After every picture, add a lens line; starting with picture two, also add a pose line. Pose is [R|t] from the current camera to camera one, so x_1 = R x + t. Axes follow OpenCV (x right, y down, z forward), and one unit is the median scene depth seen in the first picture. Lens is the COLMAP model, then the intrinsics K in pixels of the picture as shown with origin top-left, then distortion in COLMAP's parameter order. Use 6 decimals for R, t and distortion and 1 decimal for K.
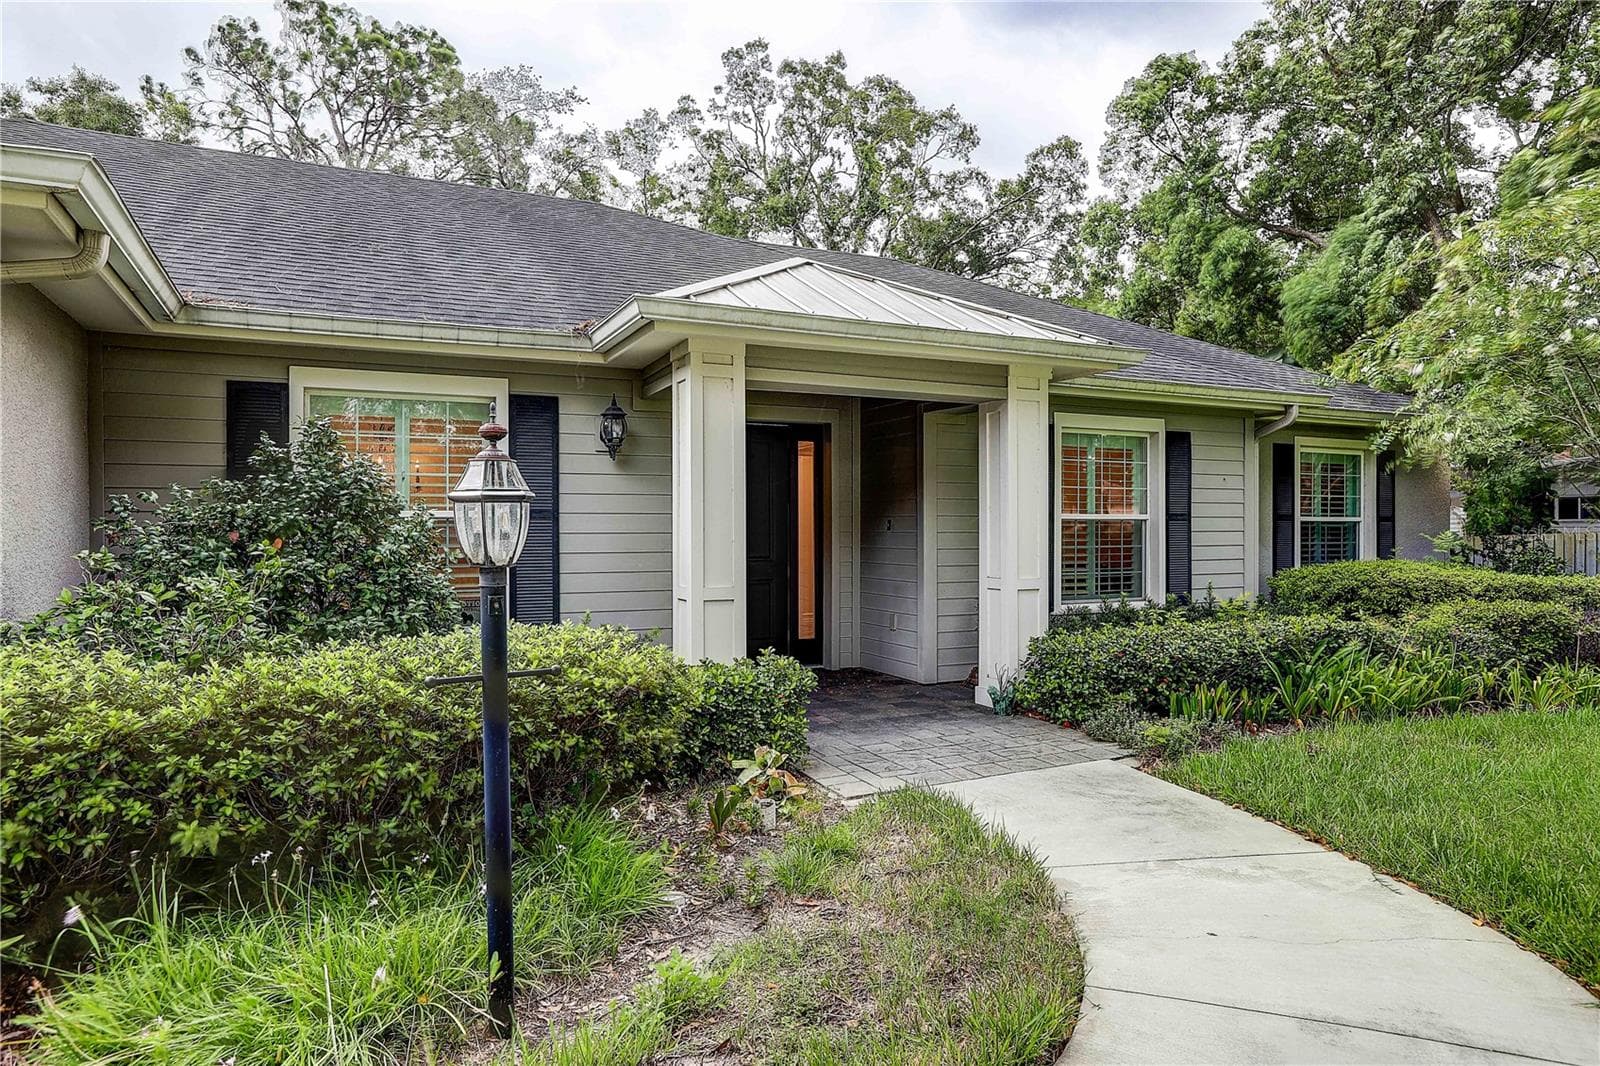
lens RADIAL K [[869.9, 0, 870.2], [0, 869.9, 534.6], [0, 0, 1]] dist [0.024038, -0.000119]
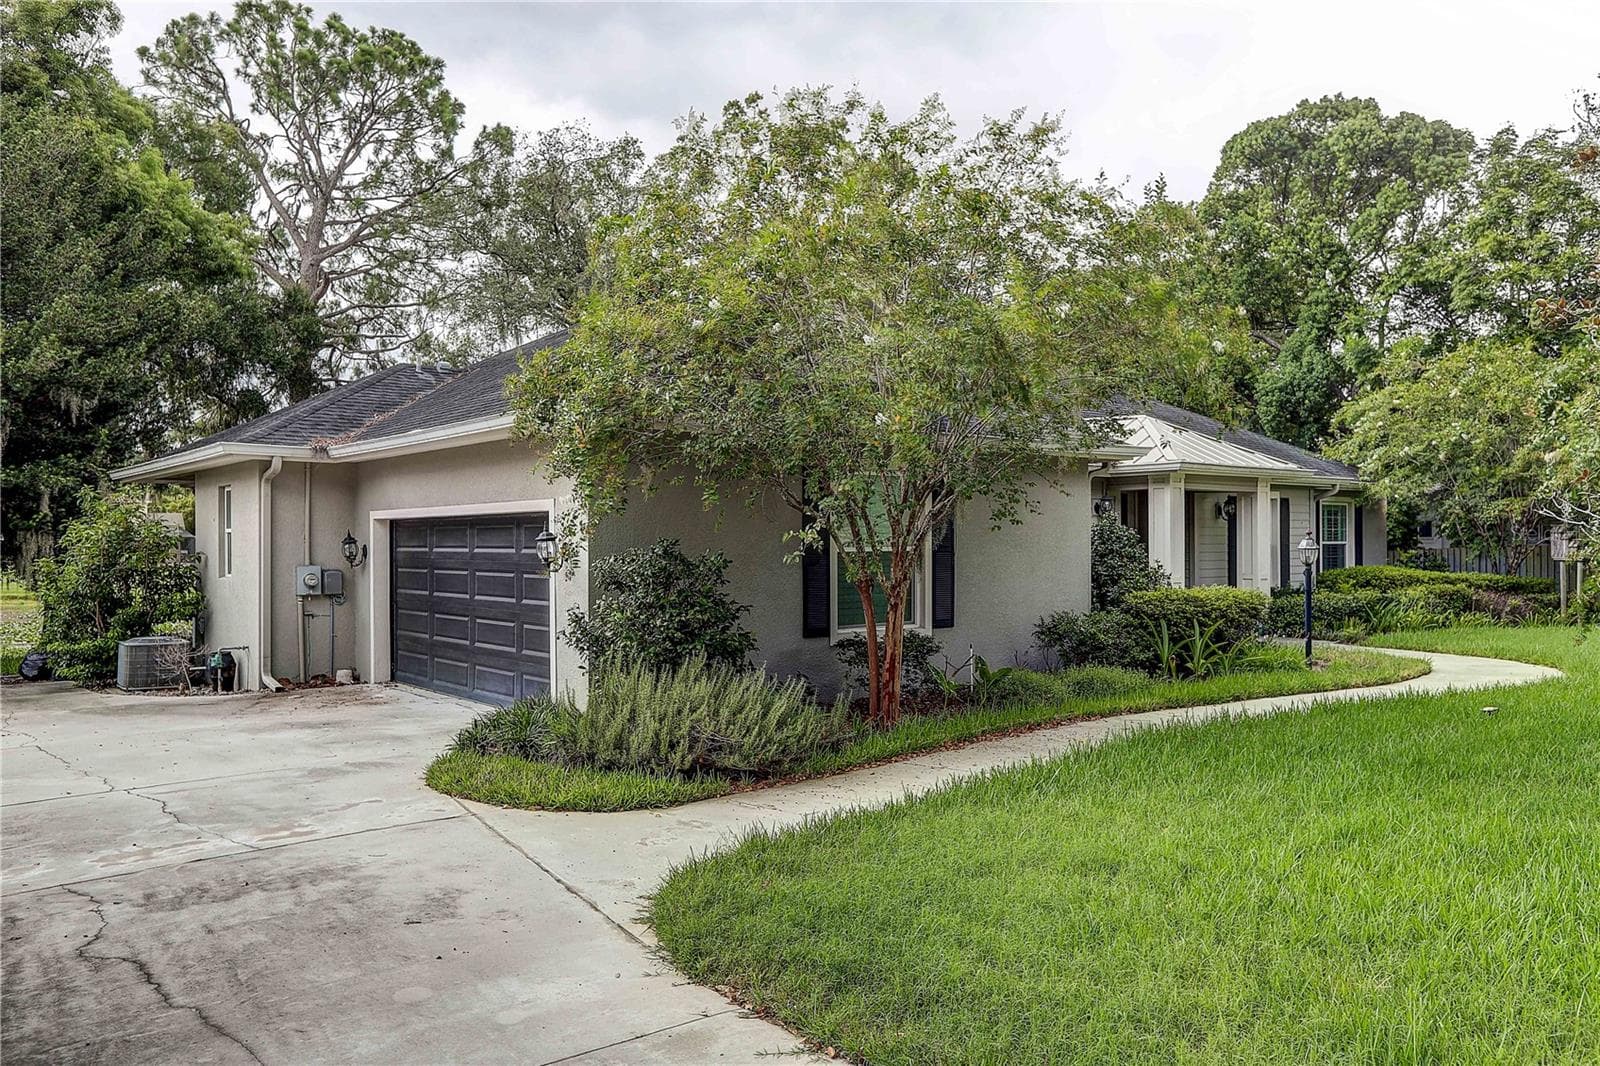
lens RADIAL K [[1180.7, 0, 764.9], [0, 1180.7, 532.8], [0, 0, 1]] dist [-0.001164, -0.002404]
pose [[0.972412, -0.000484, 0.233268, -1.212787], [0.002209, 0.999972, -0.007134, -0.025938], [-0.233258, 0.007453, 0.972386, -1.102665]]
